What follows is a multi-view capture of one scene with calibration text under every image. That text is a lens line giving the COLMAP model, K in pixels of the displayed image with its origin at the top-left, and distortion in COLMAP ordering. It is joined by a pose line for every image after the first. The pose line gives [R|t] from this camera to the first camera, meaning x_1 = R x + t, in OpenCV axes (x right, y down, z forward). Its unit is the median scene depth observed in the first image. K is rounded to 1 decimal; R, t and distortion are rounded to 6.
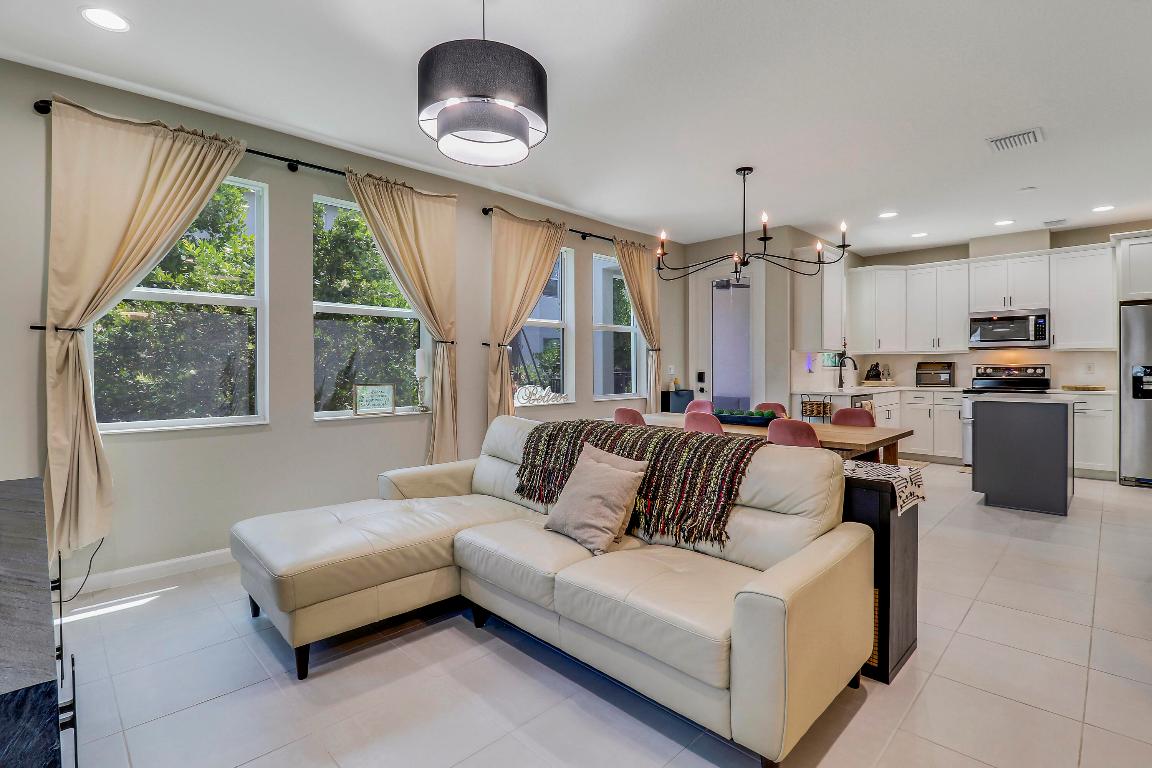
lens RADIAL K [[540.2, 0, 585.8], [0, 540.2, 373.1], [0, 0, 1]] dist [-0.005226, -0.008415]
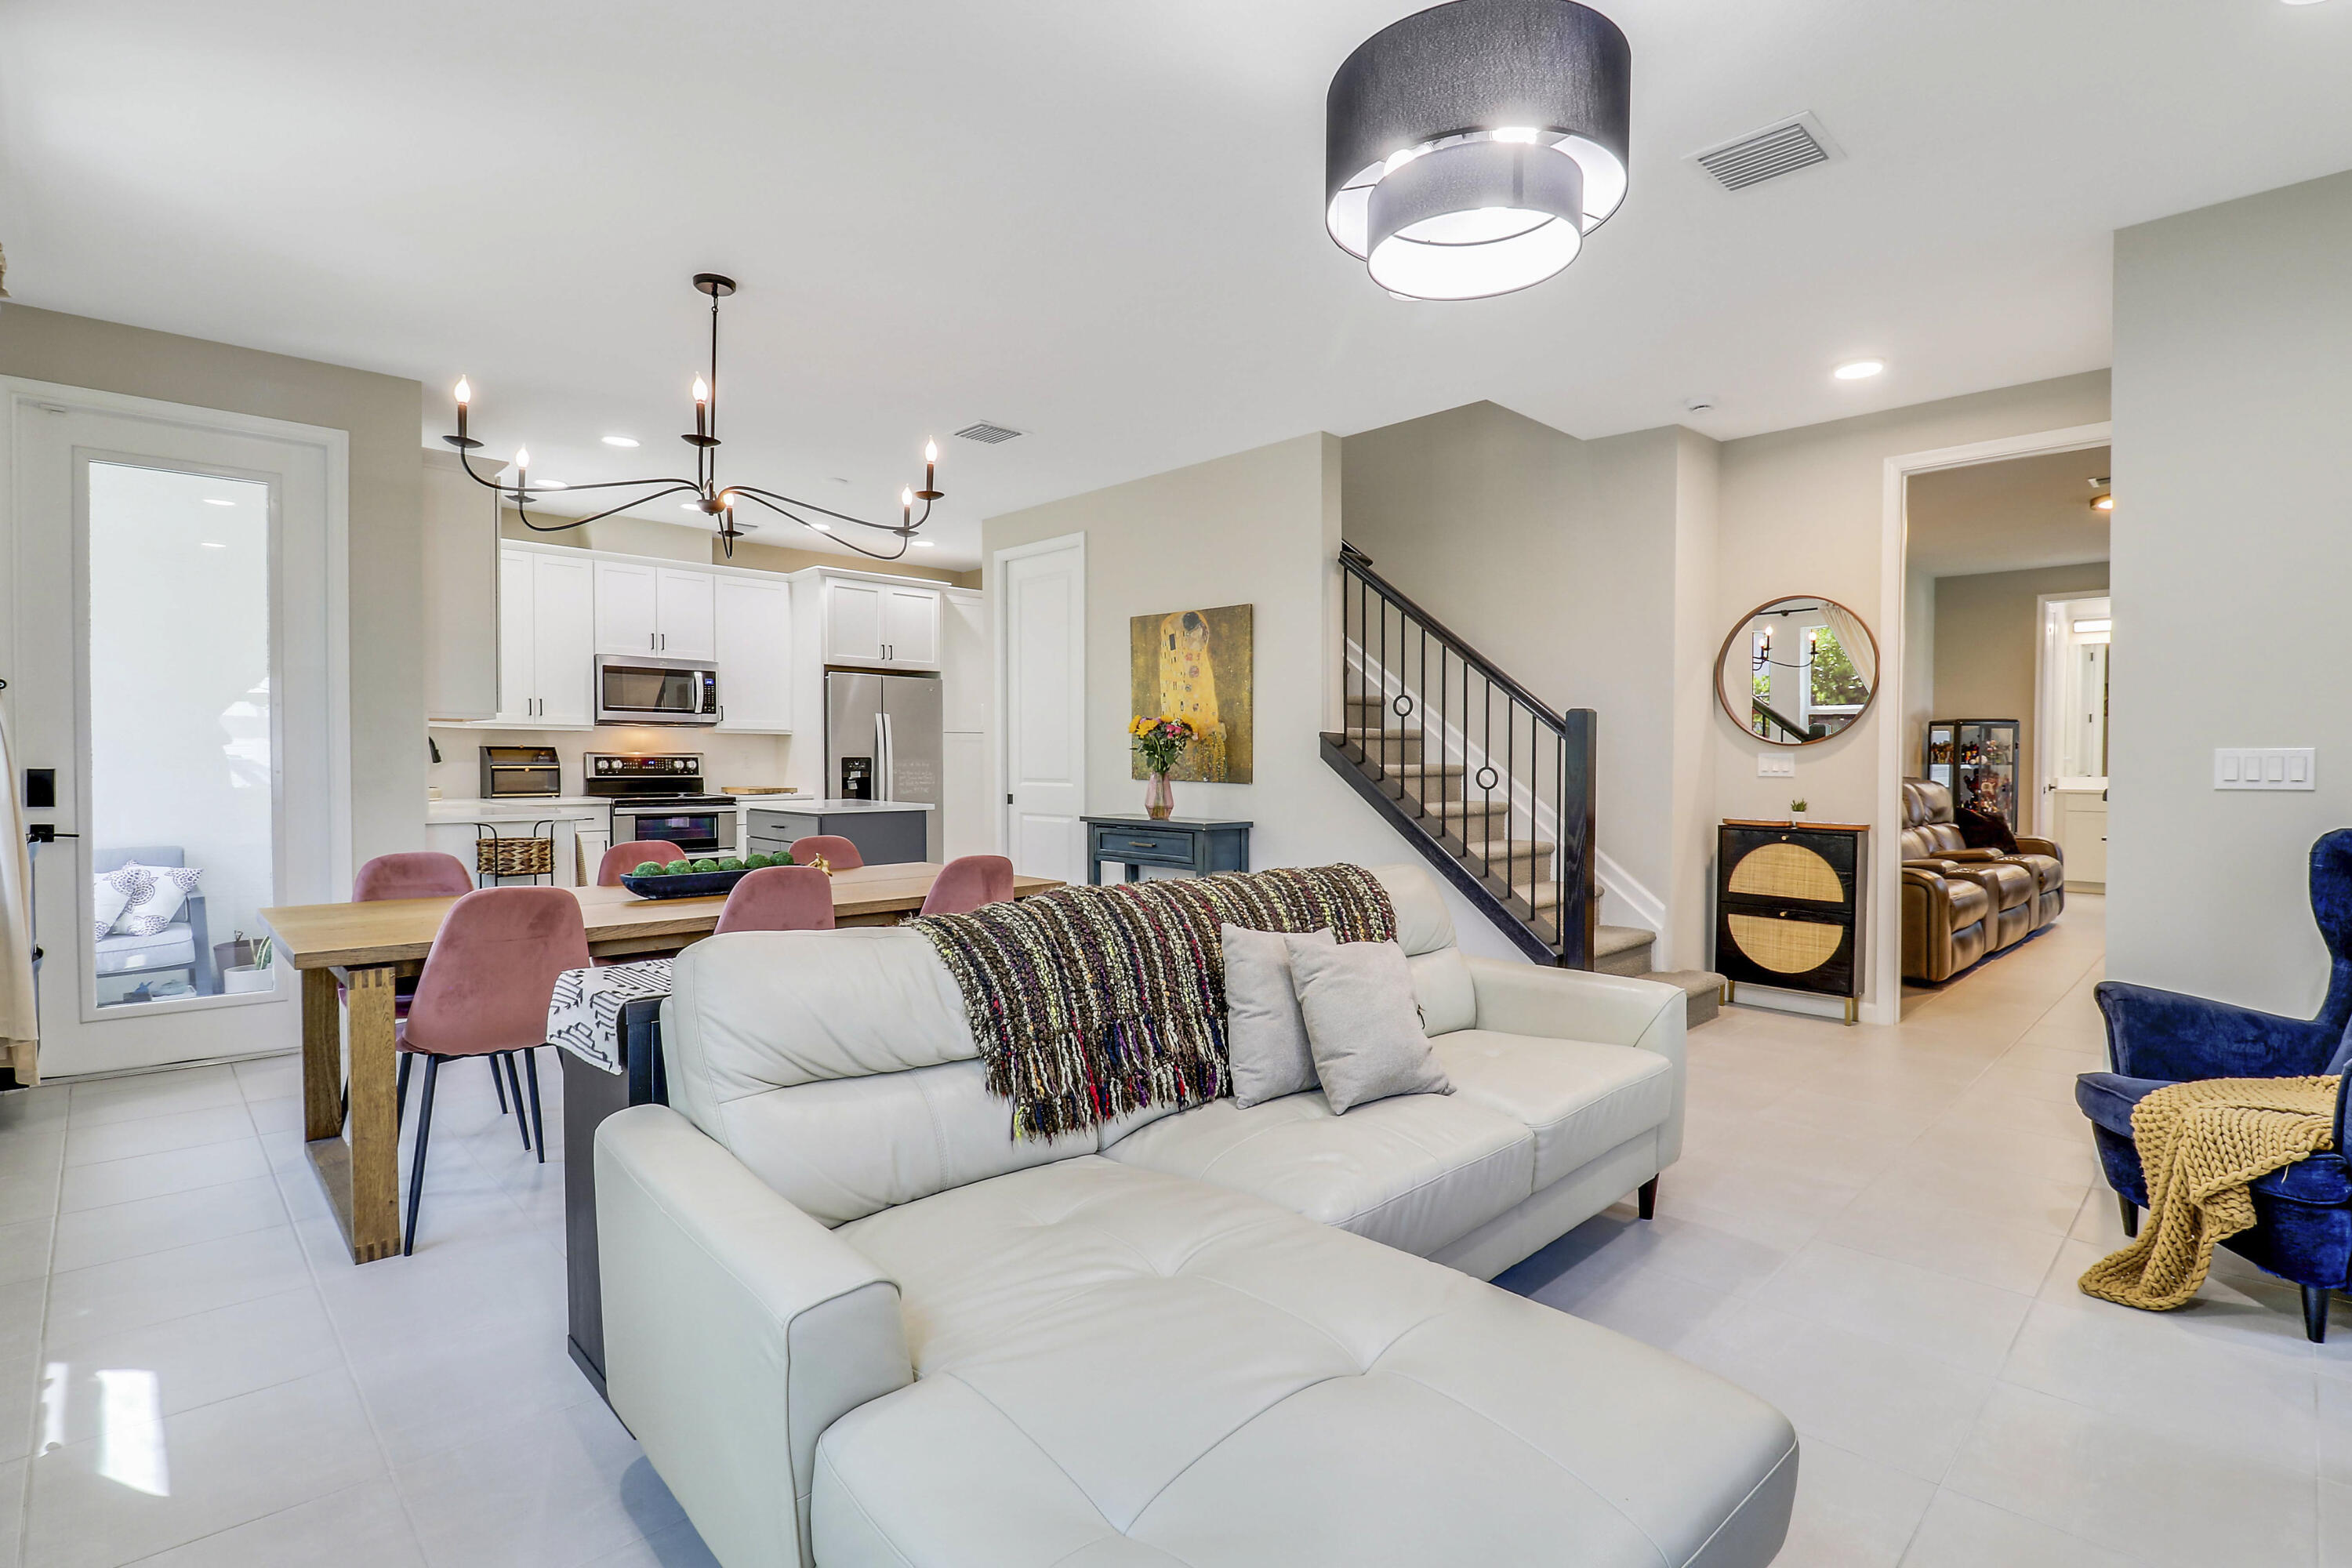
lens RADIAL K [[1102.9, 0, 1198.9], [0, 1102.9, 789.7], [0, 0, 1]] dist [-0.005226, -0.008415]
pose [[0.008593, -0.024480, 0.999663, -0.412252], [0.005991, 0.999684, 0.024429, -0.002624], [-0.999945, 0.005779, 0.008737, 0.461193]]
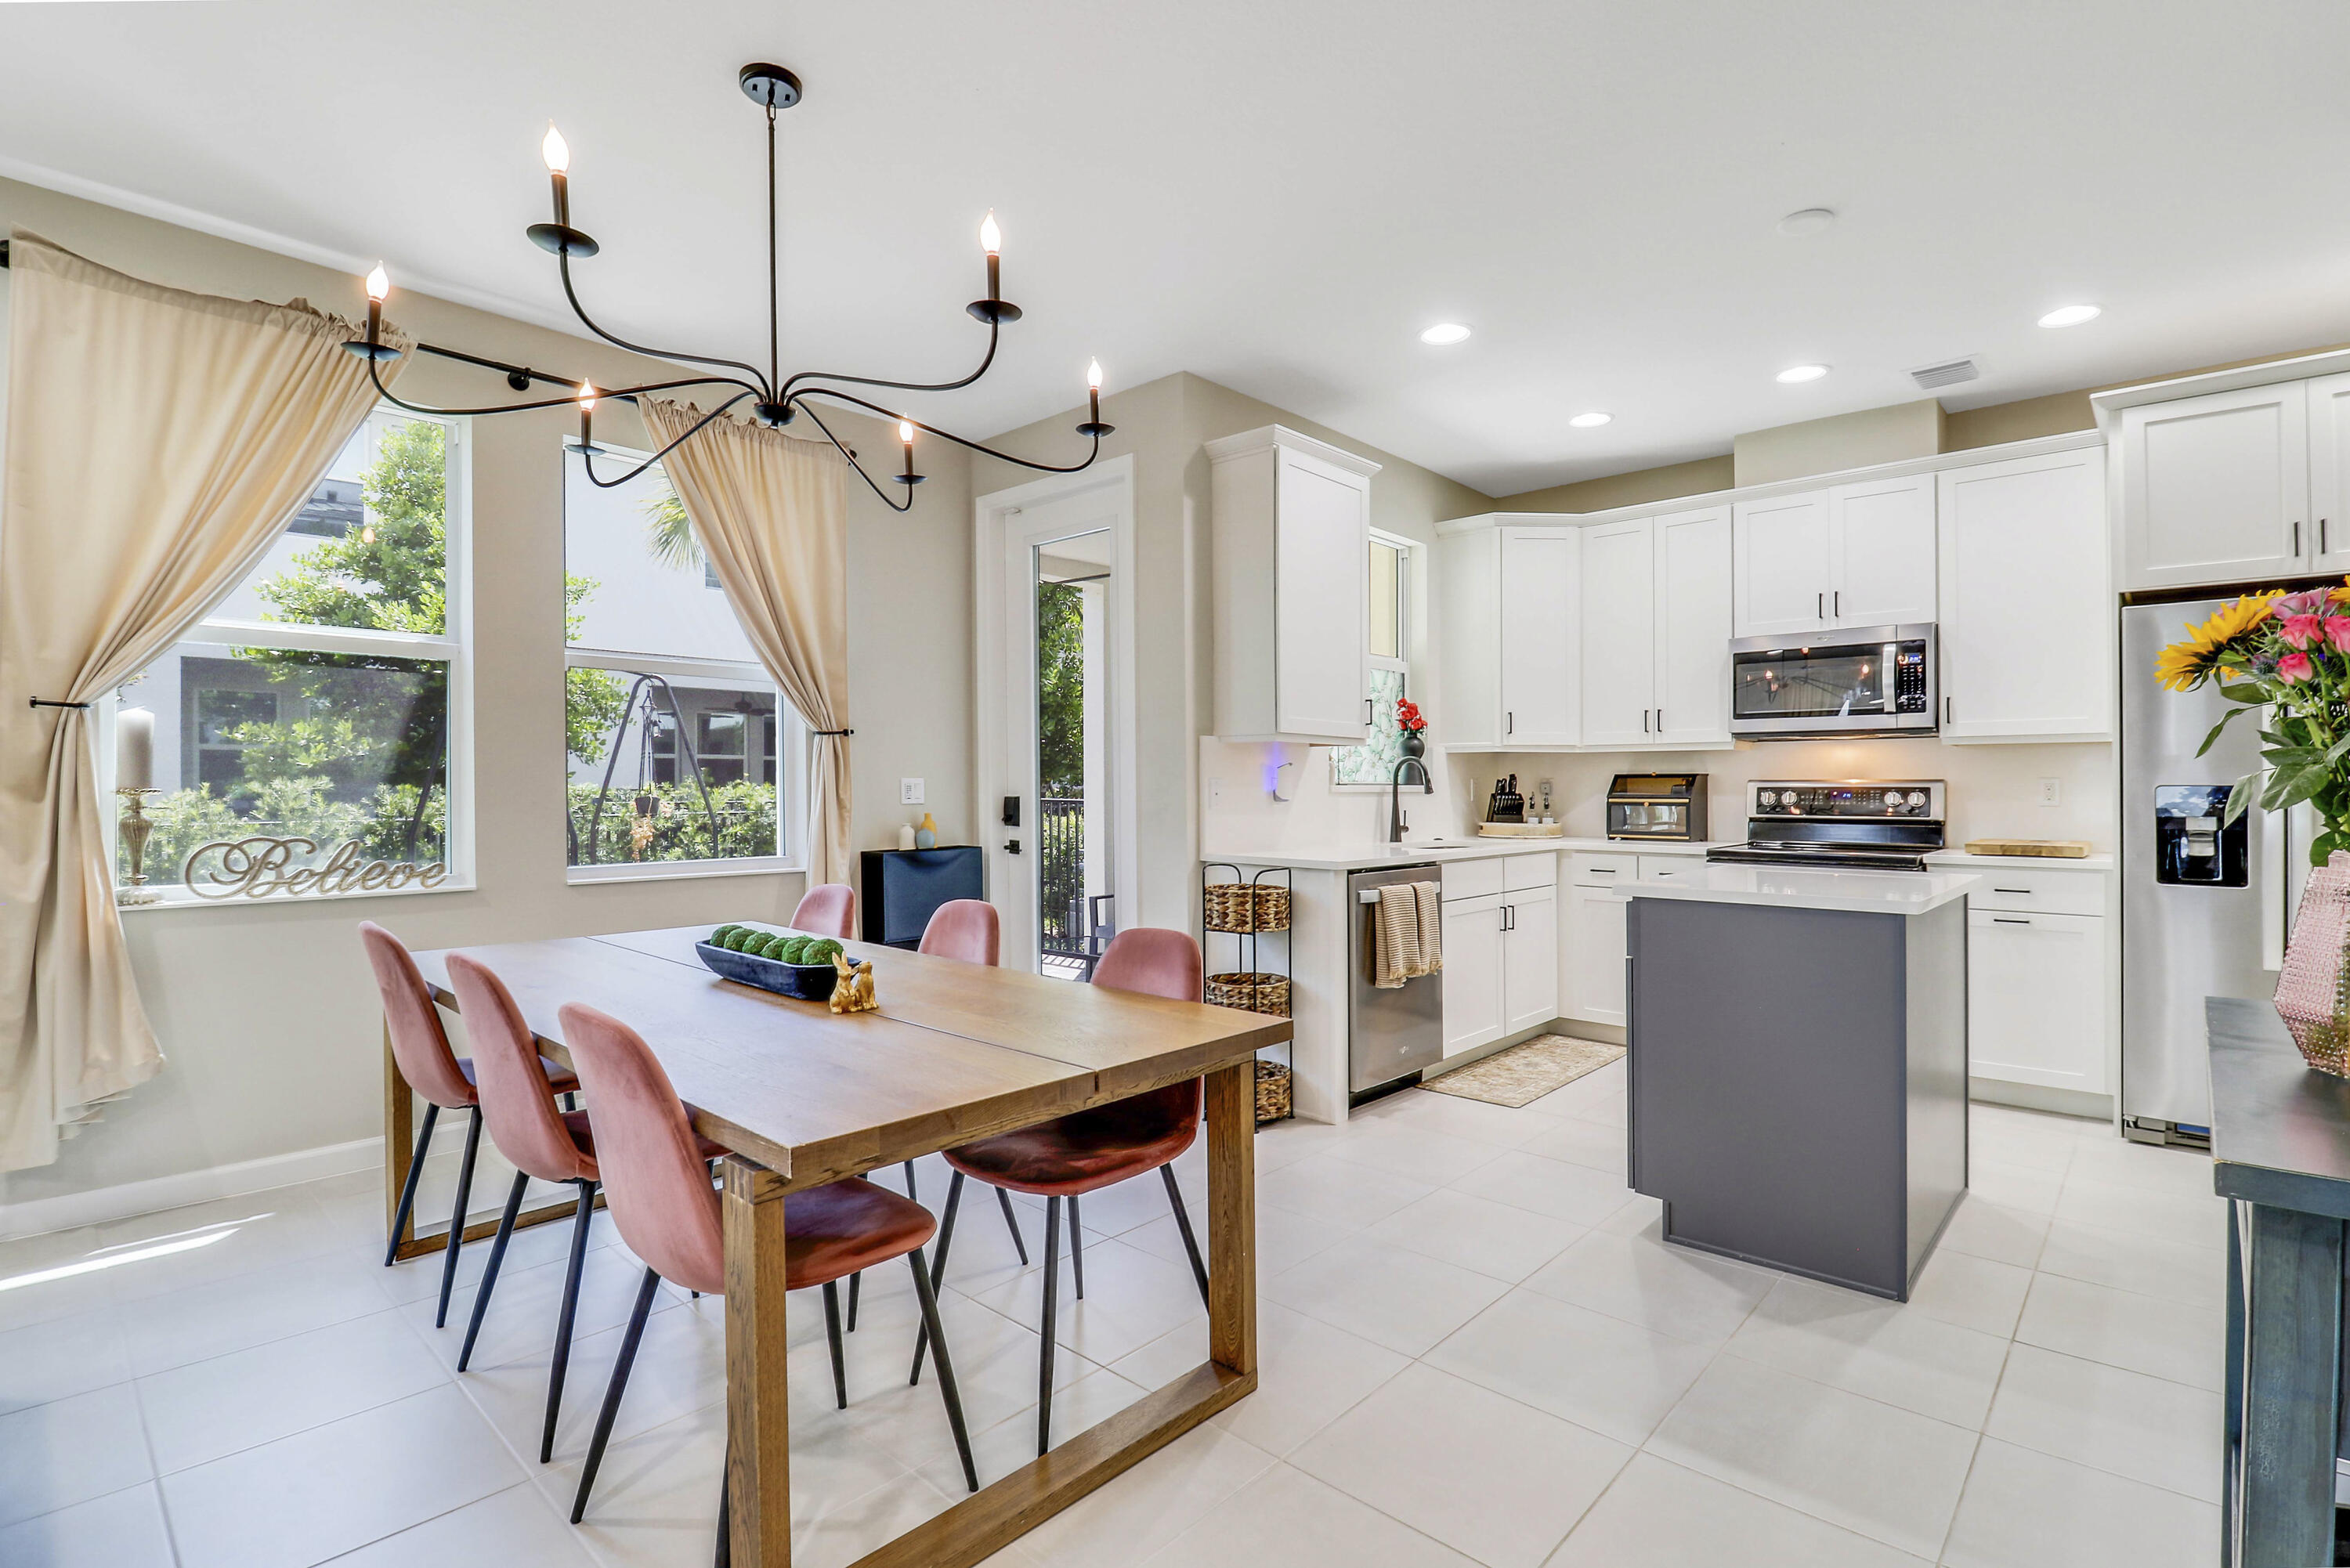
lens RADIAL K [[1101.9, 0, 1182.7], [0, 1101.9, 788.1], [0, 0, 1]] dist [-0.005226, -0.008415]
pose [[0.999300, 0.005492, 0.037009, 0.360134], [-0.005137, 0.999940, -0.009681, -0.002018], [-0.037059, 0.009484, 0.999268, 0.311279]]
